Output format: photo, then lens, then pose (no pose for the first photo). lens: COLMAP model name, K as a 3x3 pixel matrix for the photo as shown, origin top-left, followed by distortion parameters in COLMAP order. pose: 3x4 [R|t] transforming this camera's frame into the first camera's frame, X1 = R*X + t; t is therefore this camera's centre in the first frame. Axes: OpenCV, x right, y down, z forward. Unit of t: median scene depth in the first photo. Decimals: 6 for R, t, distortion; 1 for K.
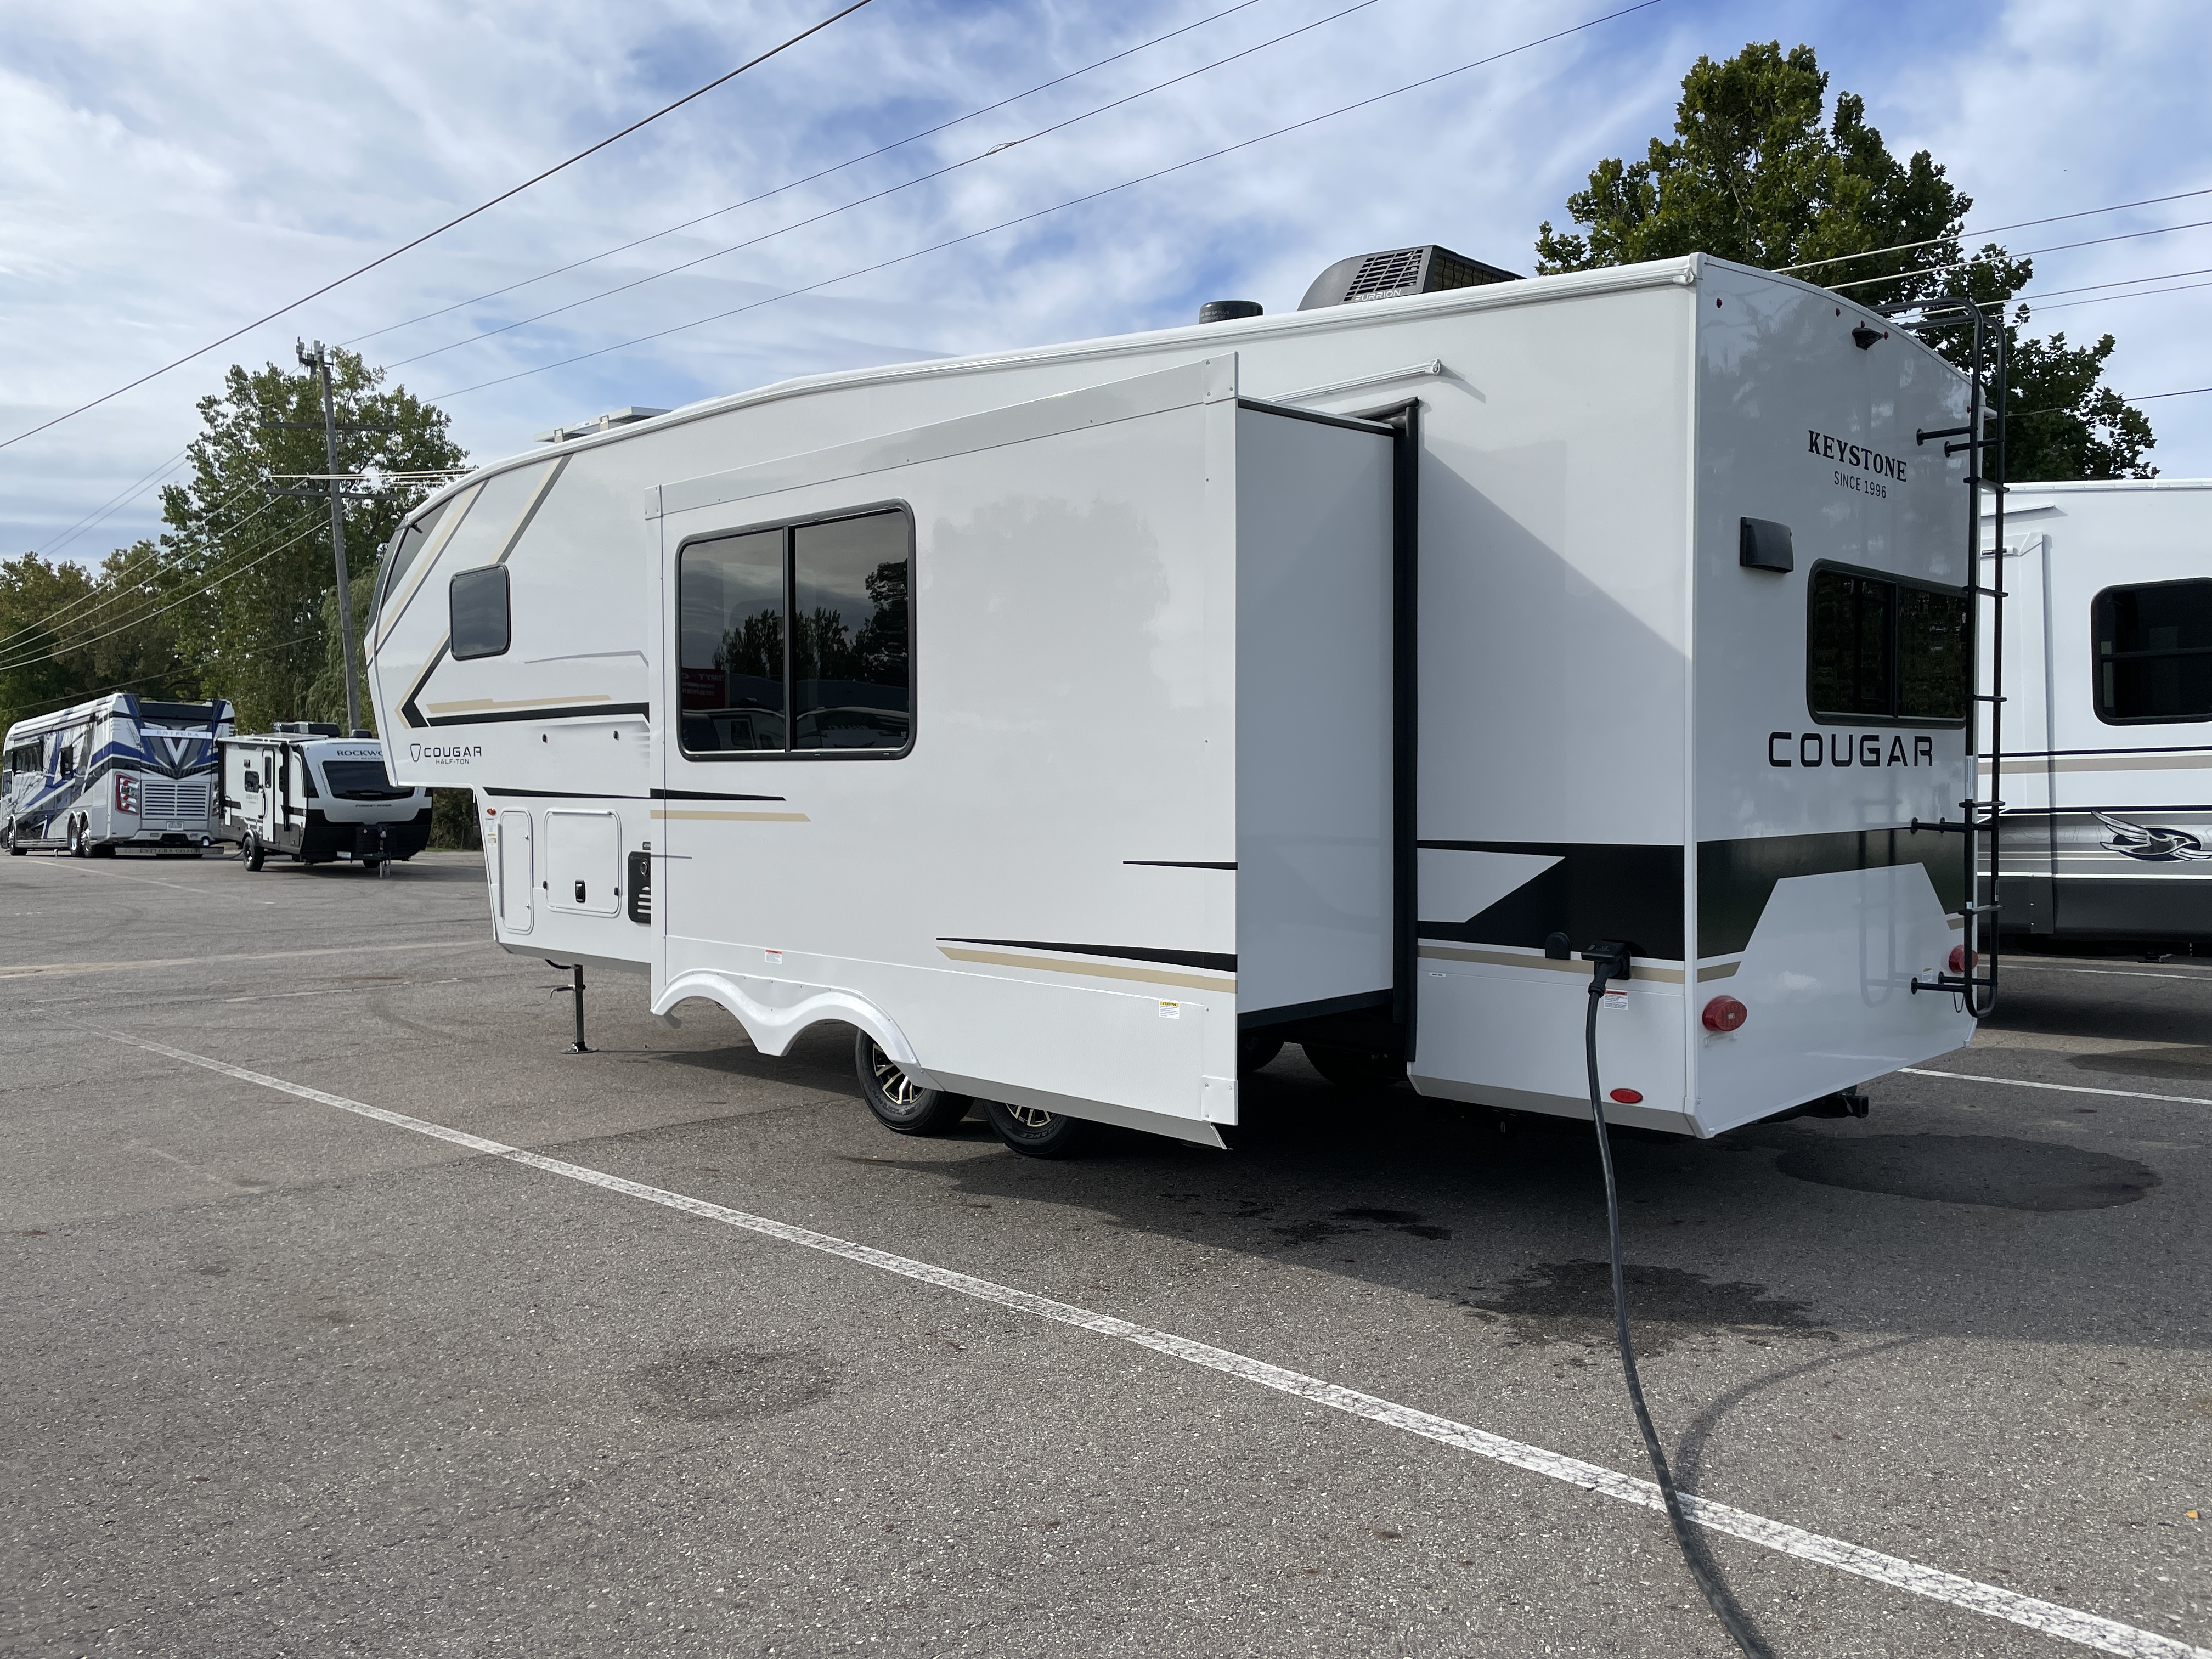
lens RADIAL K [[1771.9, 0, 1106.7], [0, 1771.9, 826.9], [0, 0, 1]] dist [-0.047117, -0.004693]
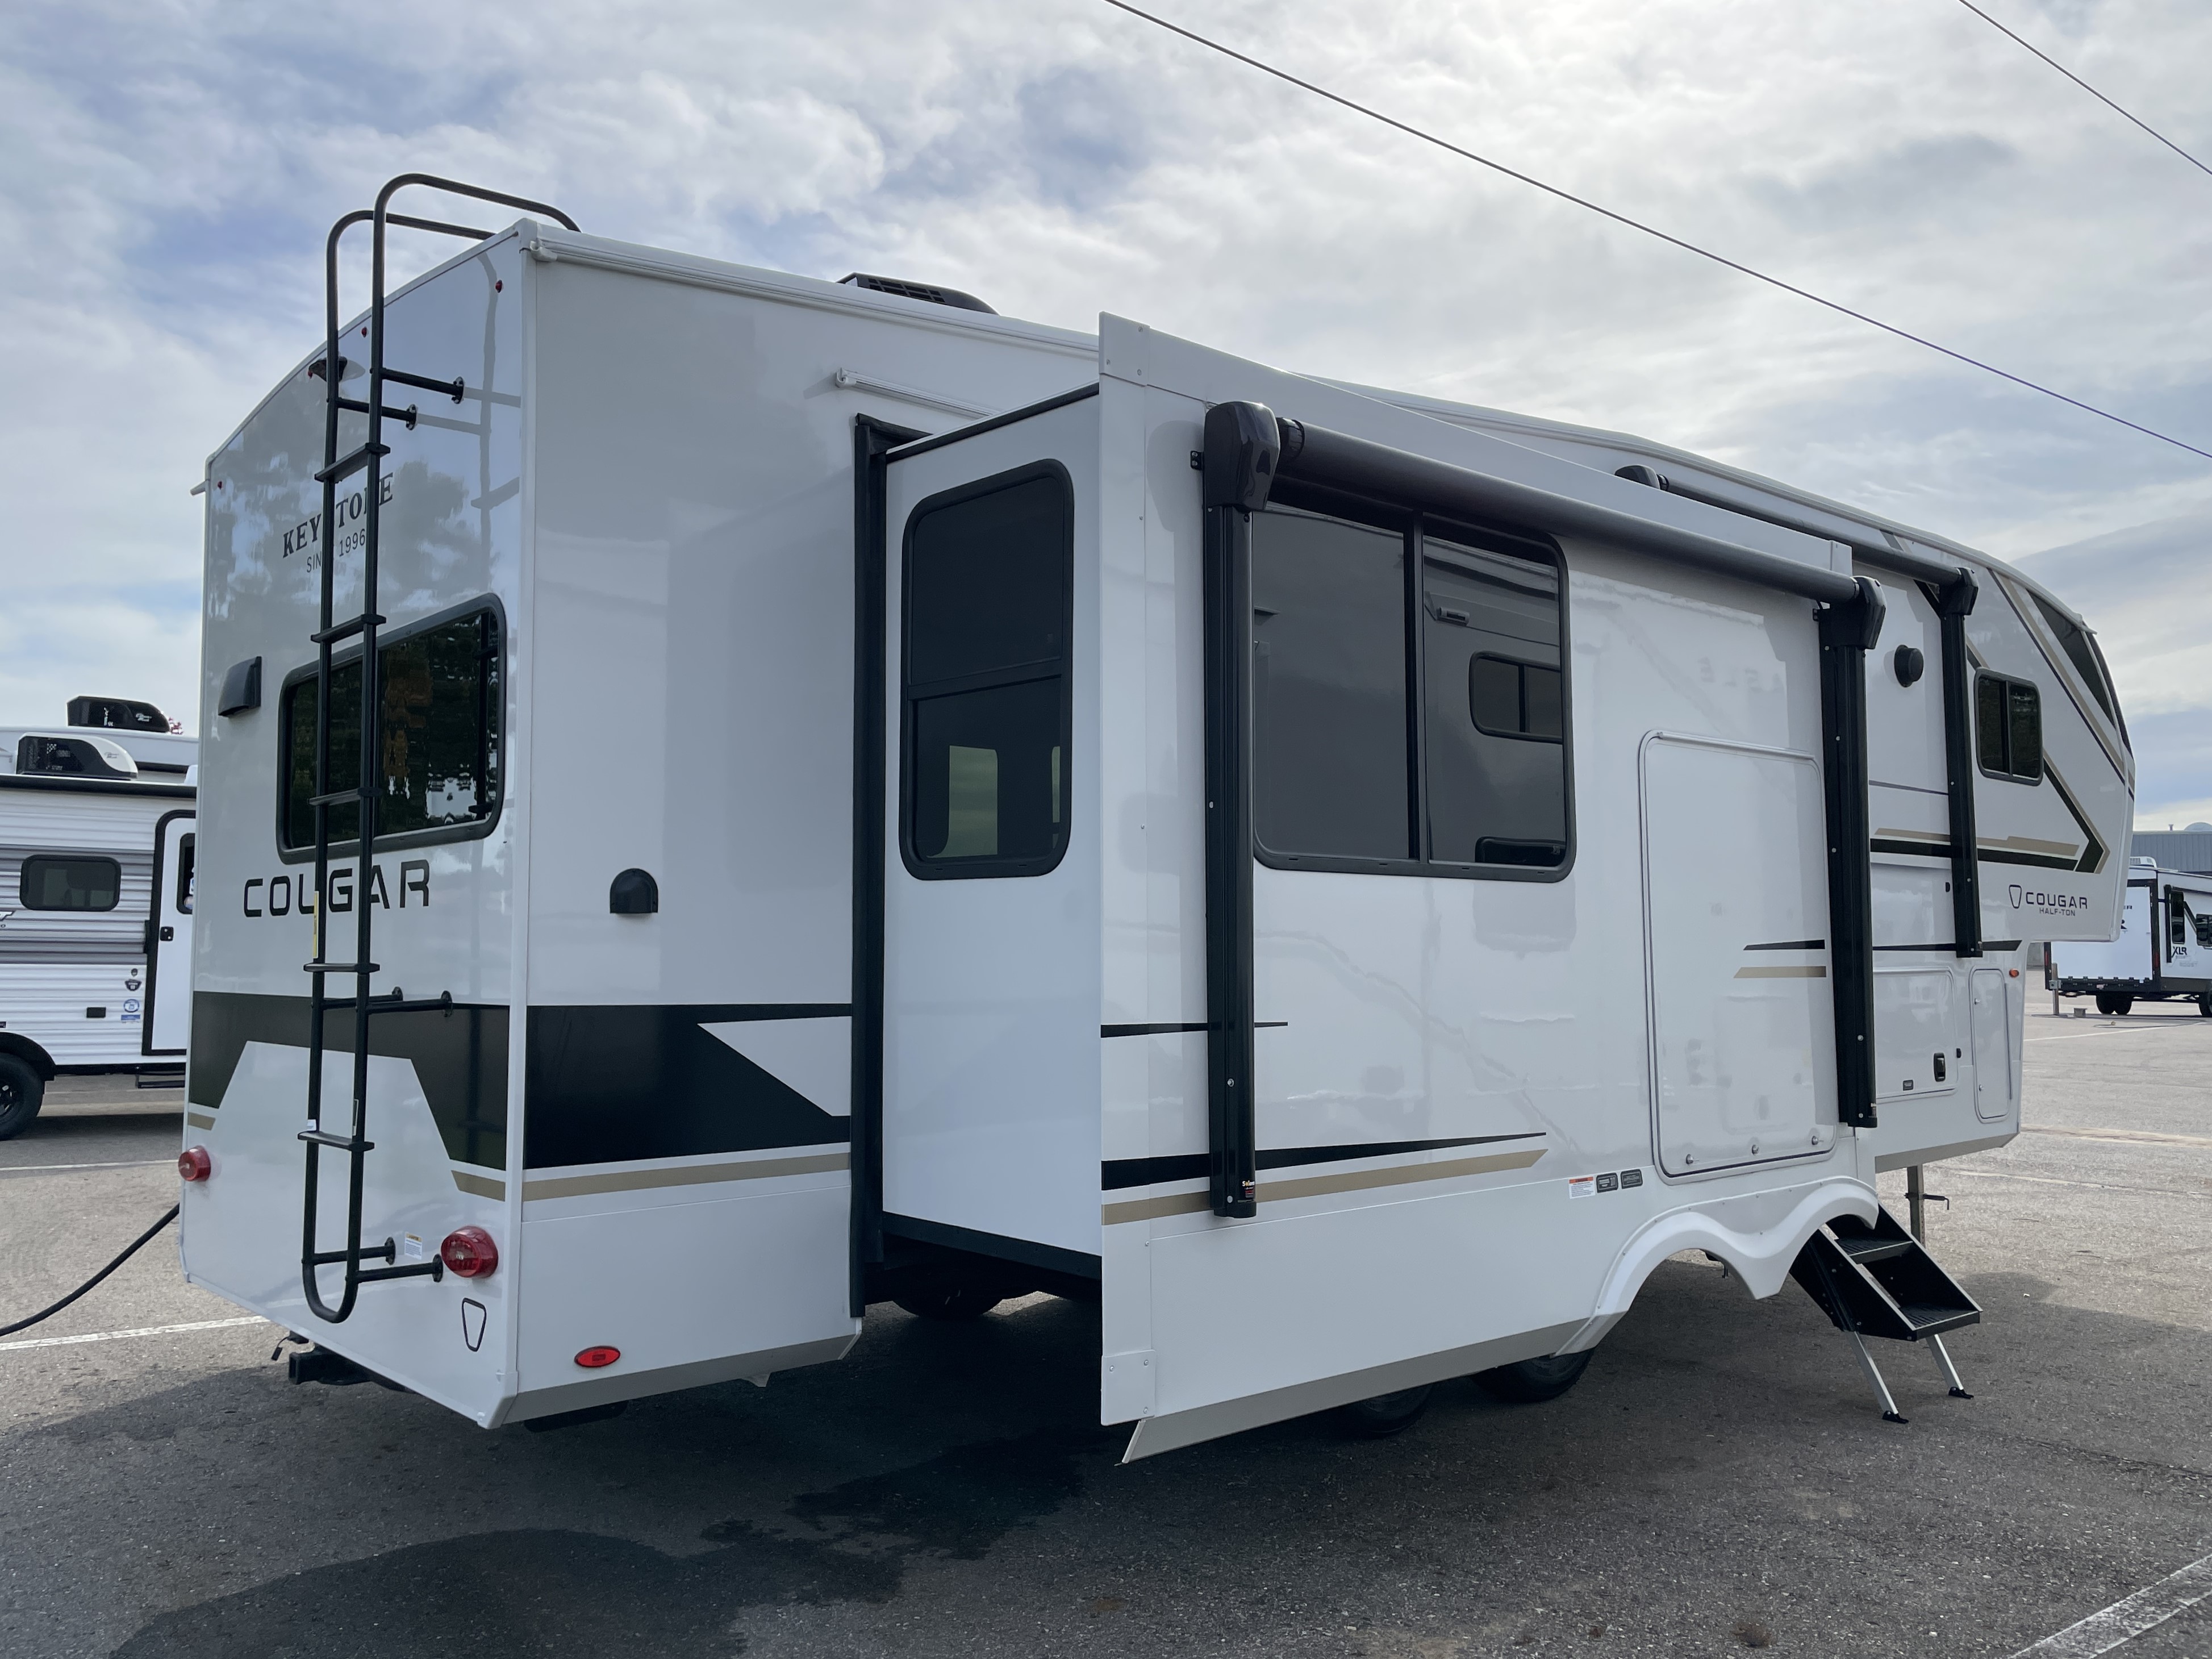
lens RADIAL K [[1772.1, 0, 1105.3], [0, 1772.1, 827.1], [0, 0, 1]] dist [-0.047117, -0.004693]
pose [[-0.067897, -0.065393, -0.995547, 1.150477], [-0.026613, 0.997613, -0.063713, -0.031516], [0.997337, 0.022168, -0.069475, 1.372301]]
